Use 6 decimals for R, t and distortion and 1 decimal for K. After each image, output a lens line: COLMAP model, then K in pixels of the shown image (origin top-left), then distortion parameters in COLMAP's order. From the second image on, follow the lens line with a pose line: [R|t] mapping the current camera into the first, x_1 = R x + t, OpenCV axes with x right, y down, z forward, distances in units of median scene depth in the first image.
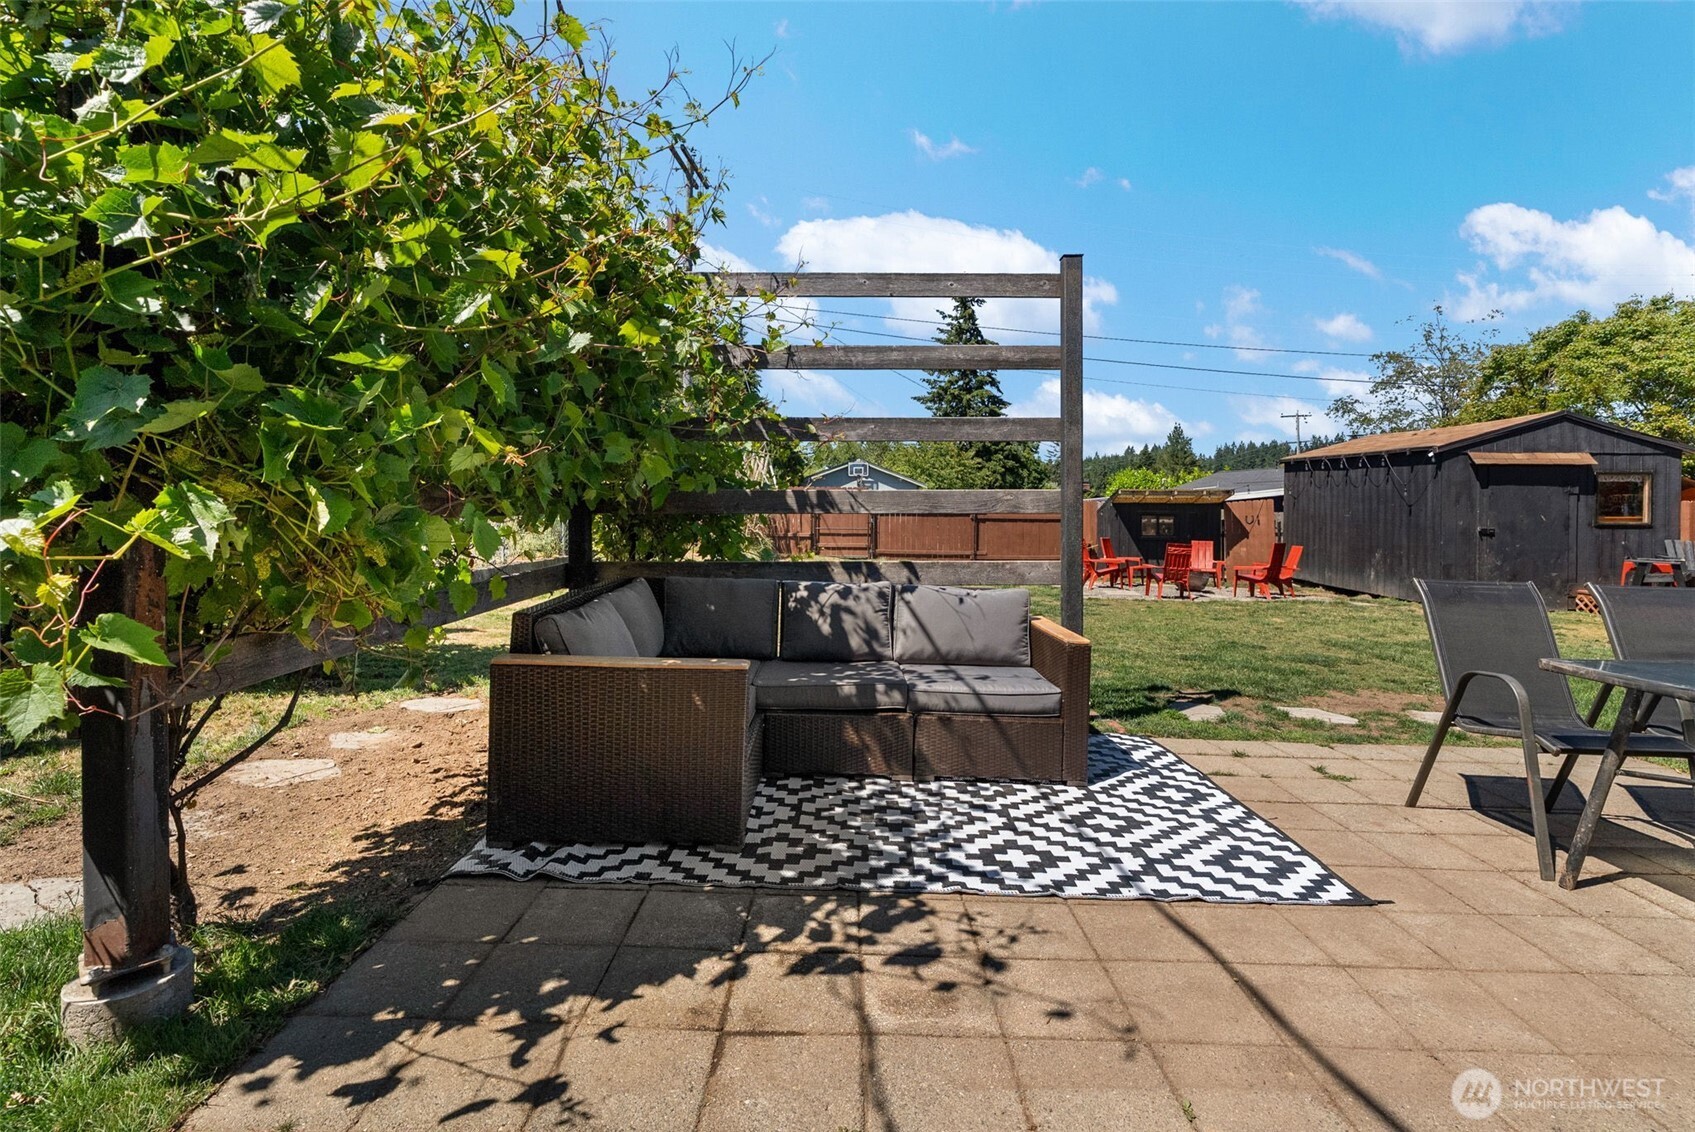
lens RADIAL K [[773.7, 0, 838.5], [0, 773.7, 553.0], [0, 0, 1]] dist [-0.001071, 0.000453]
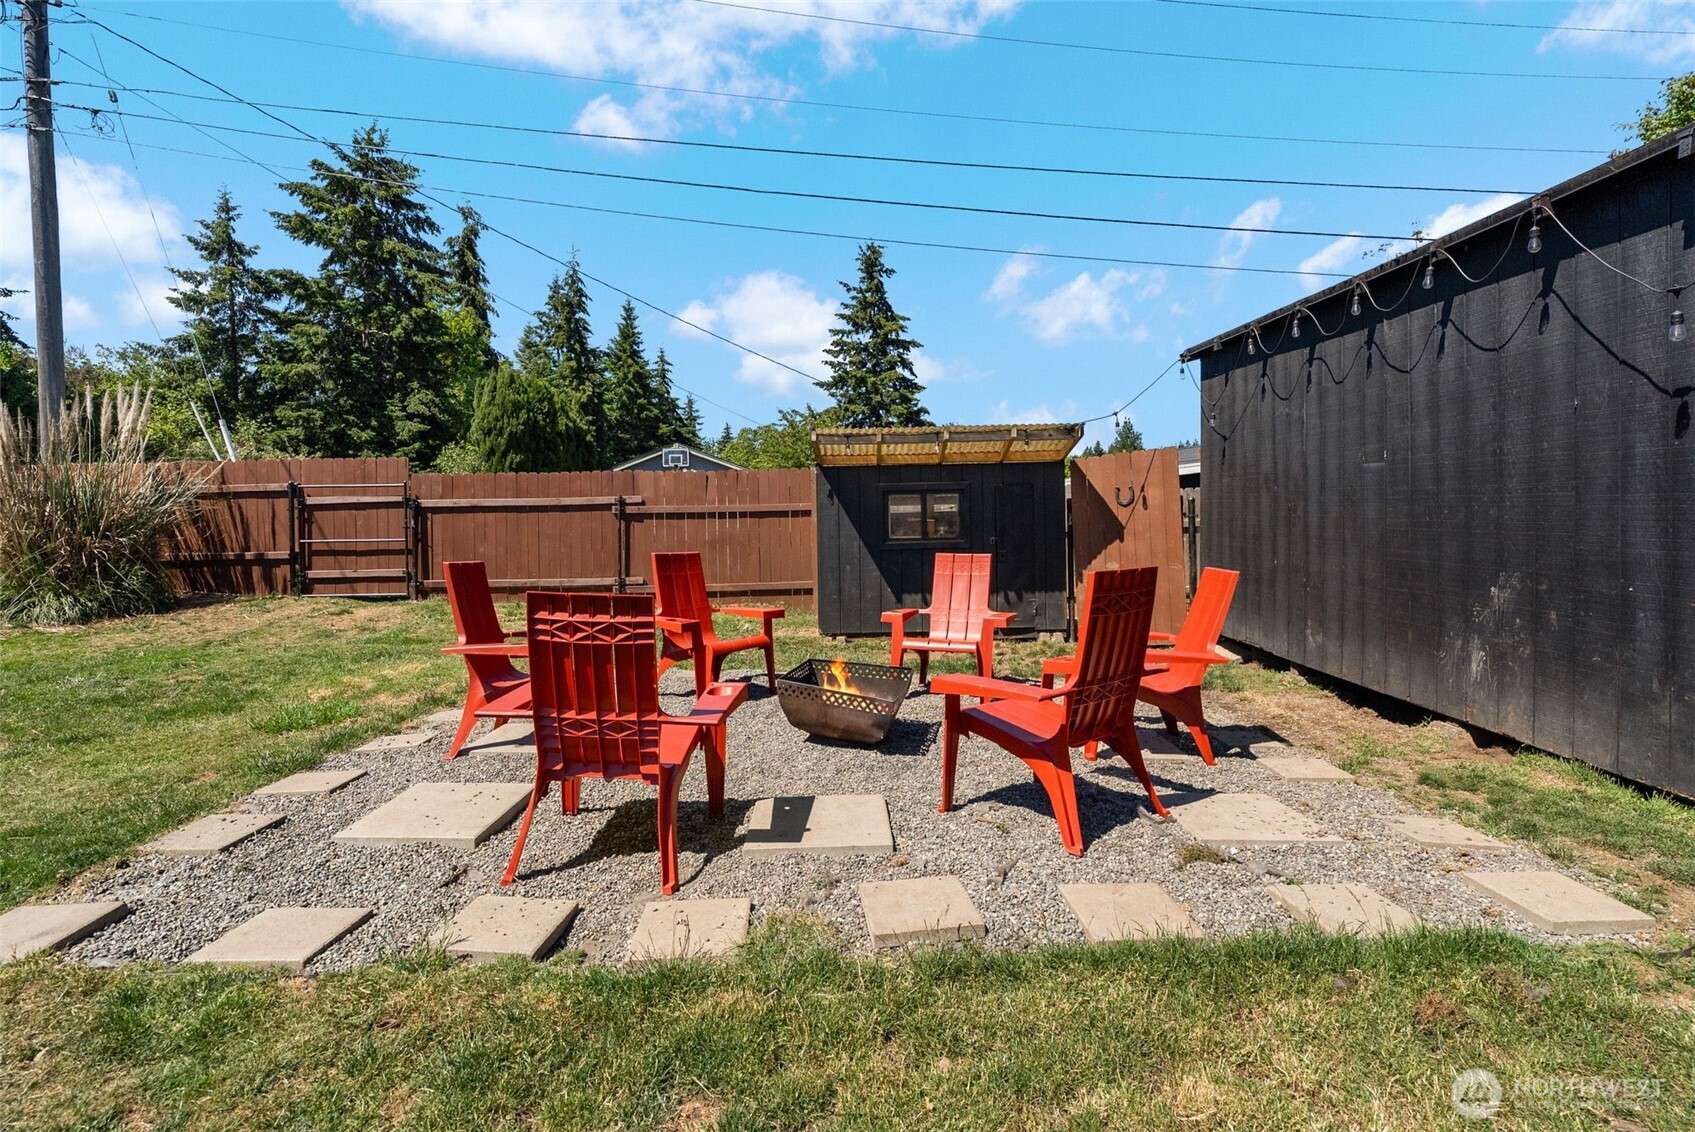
lens RADIAL K [[773.7, 0, 849.2], [0, 773.7, 561.4], [0, 0, 1]] dist [-0.001071, 0.000453]
pose [[0.998063, -0.027560, 0.055771, 0.083638], [0.027421, 0.999619, 0.003250, -0.003175], [-0.055839, -0.001715, 0.998438, 0.137435]]
